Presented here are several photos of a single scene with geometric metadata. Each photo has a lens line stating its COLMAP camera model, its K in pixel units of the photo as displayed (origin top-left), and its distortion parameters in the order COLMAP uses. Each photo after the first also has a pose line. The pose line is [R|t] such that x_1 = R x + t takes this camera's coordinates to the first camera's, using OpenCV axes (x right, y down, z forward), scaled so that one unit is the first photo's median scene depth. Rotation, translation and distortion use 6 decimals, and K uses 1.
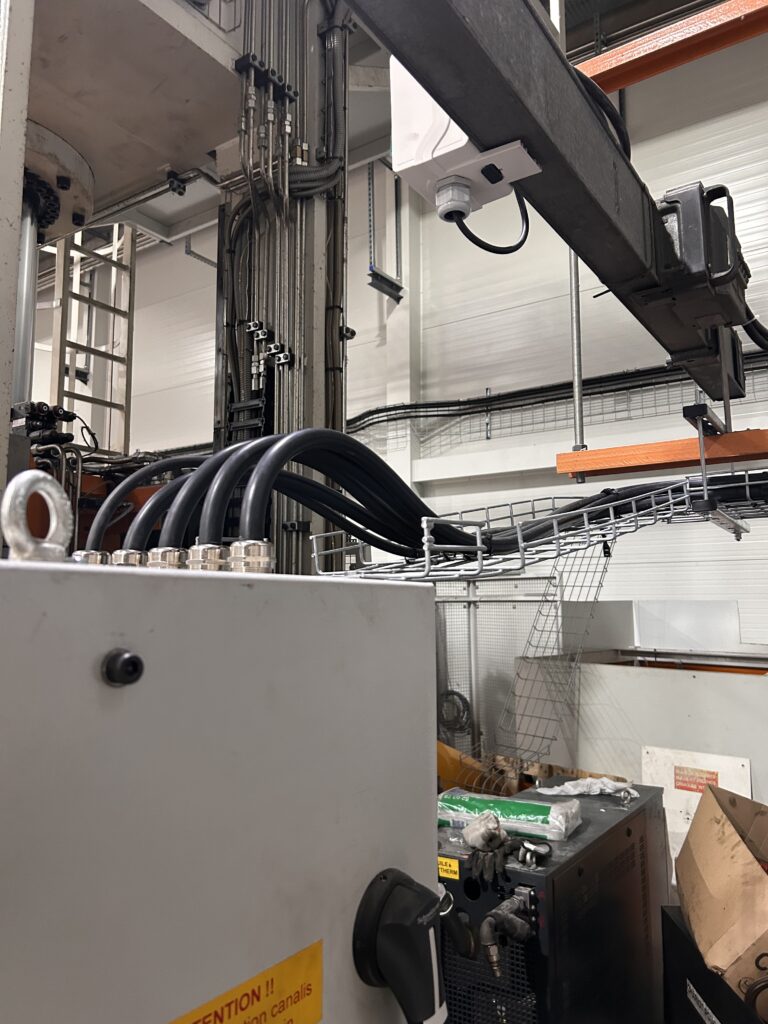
lens RADIAL K [[770.3, 0, 384.0], [0, 770.3, 512.0], [0, 0, 1]] dist [-0.002317, -0.004519]
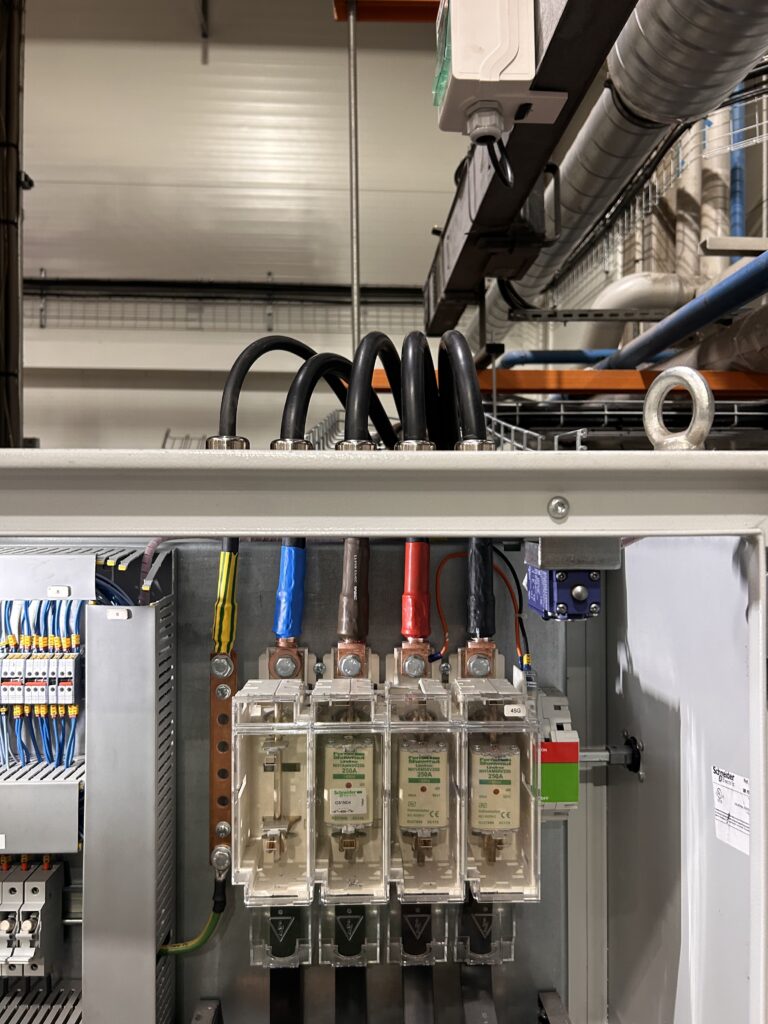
lens RADIAL K [[770.3, 0, 384.0], [0, 770.3, 512.0], [0, 0, 1]] dist [-0.002317, -0.004519]
pose [[0.796467, 0.012512, 0.604553, -0.099390], [-0.083739, 0.992435, 0.089782, 0.006236], [-0.598856, -0.122133, 0.791489, 0.027816]]
